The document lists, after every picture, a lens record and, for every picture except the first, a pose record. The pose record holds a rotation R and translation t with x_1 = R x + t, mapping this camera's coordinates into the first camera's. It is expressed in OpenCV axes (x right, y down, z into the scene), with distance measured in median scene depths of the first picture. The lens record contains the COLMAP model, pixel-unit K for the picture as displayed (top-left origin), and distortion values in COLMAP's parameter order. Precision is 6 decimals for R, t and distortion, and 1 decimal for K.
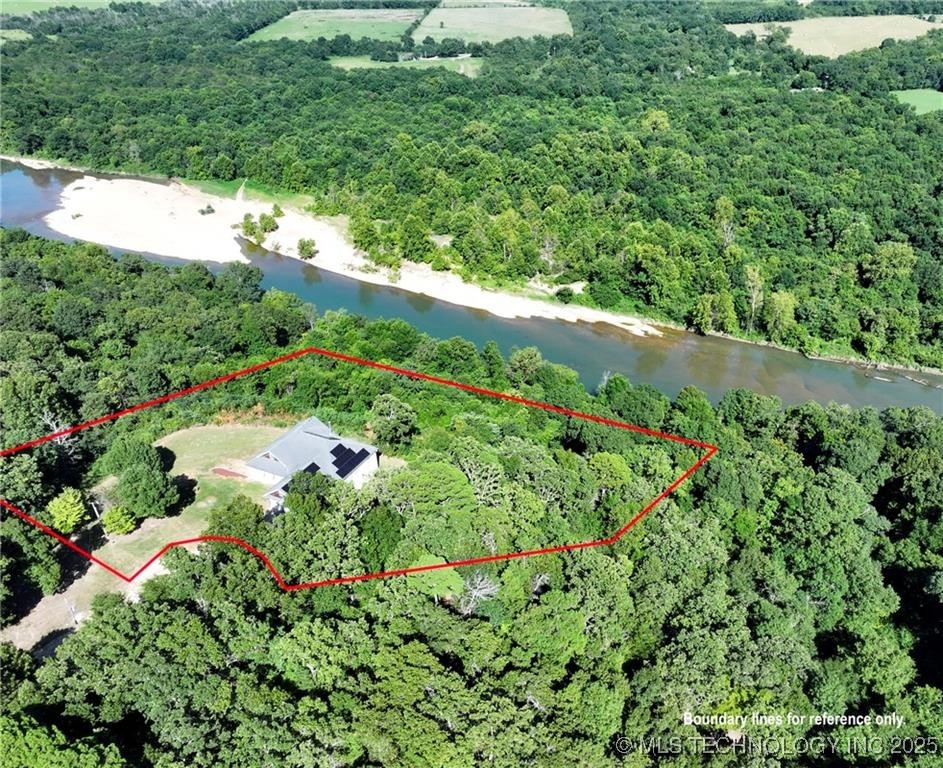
lens RADIAL K [[777.1, 0, 558.0], [0, 777.1, 417.5], [0, 0, 1]] dist [-0.003448, 0.018208]
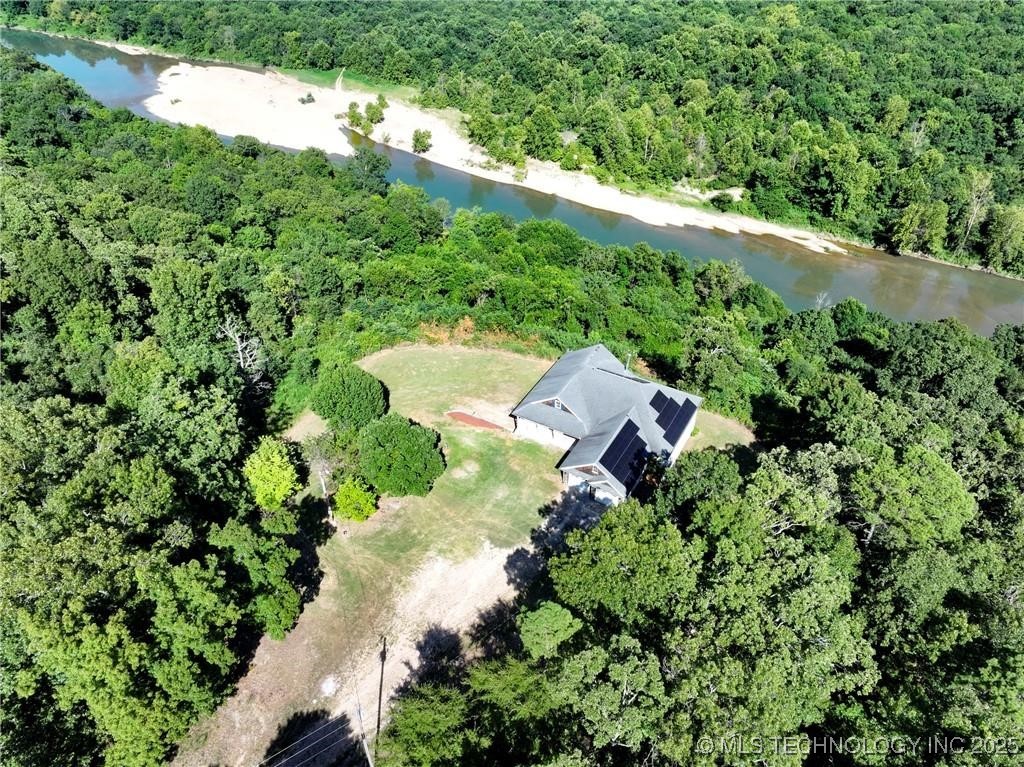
lens RADIAL K [[718.8, 0, 515.1], [0, 718.8, 379.9], [0, 0, 1]] dist [-0.007166, 0.025164]
pose [[0.995672, 0.057577, -0.072950, -0.139672], [-0.052250, 0.995967, 0.072938, -0.004976], [0.076855, -0.068811, 0.994665, 0.152985]]
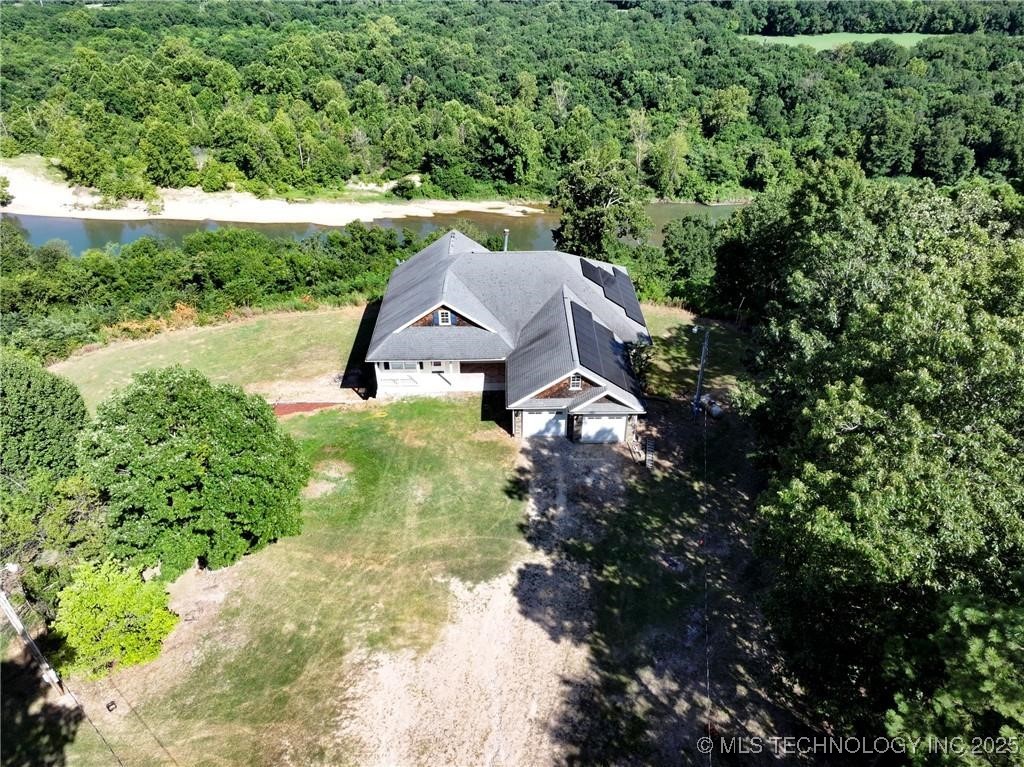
lens RADIAL K [[718.8, 0, 515.1], [0, 718.8, 379.9], [0, 0, 1]] dist [-0.007166, 0.025164]
pose [[0.904503, -0.231687, 0.358043, -0.180771], [0.234398, 0.971456, 0.036476, 0.028815], [-0.356274, 0.050932, 0.932992, 0.260005]]
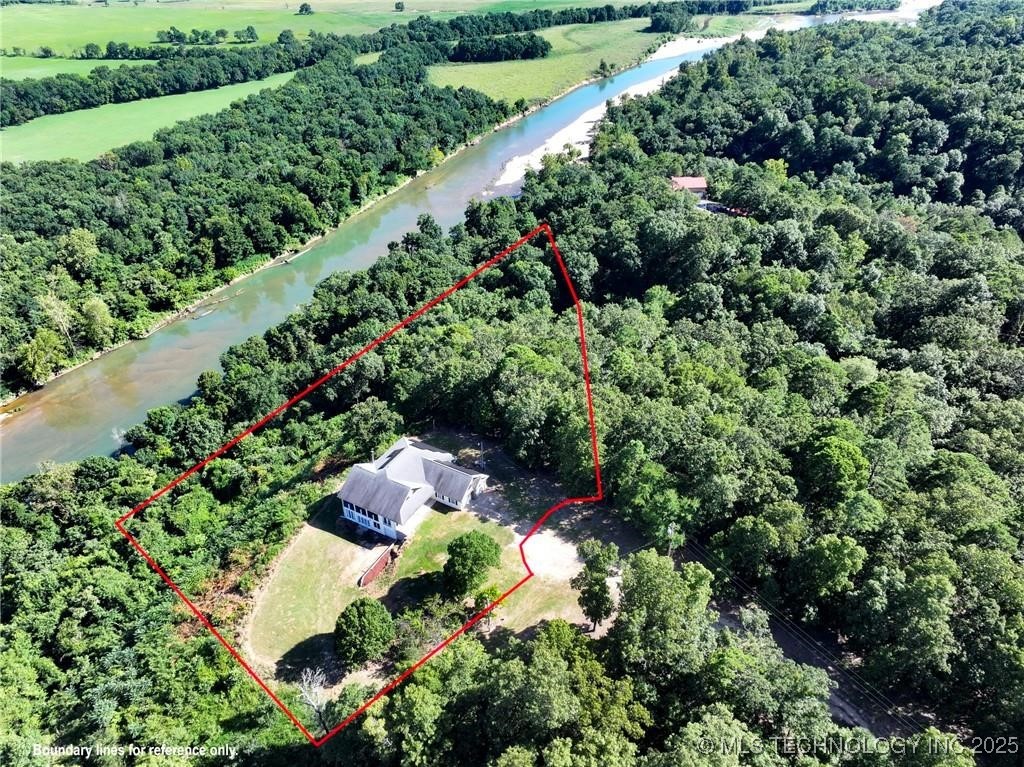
lens RADIAL K [[718.8, 0, 515.1], [0, 718.8, 379.9], [0, 0, 1]] dist [-0.007166, 0.025164]
pose [[0.087910, -0.549606, 0.830786, -0.391113], [0.555785, 0.719193, 0.416971, -0.133249], [-0.826665, 0.425082, 0.368687, 0.198605]]
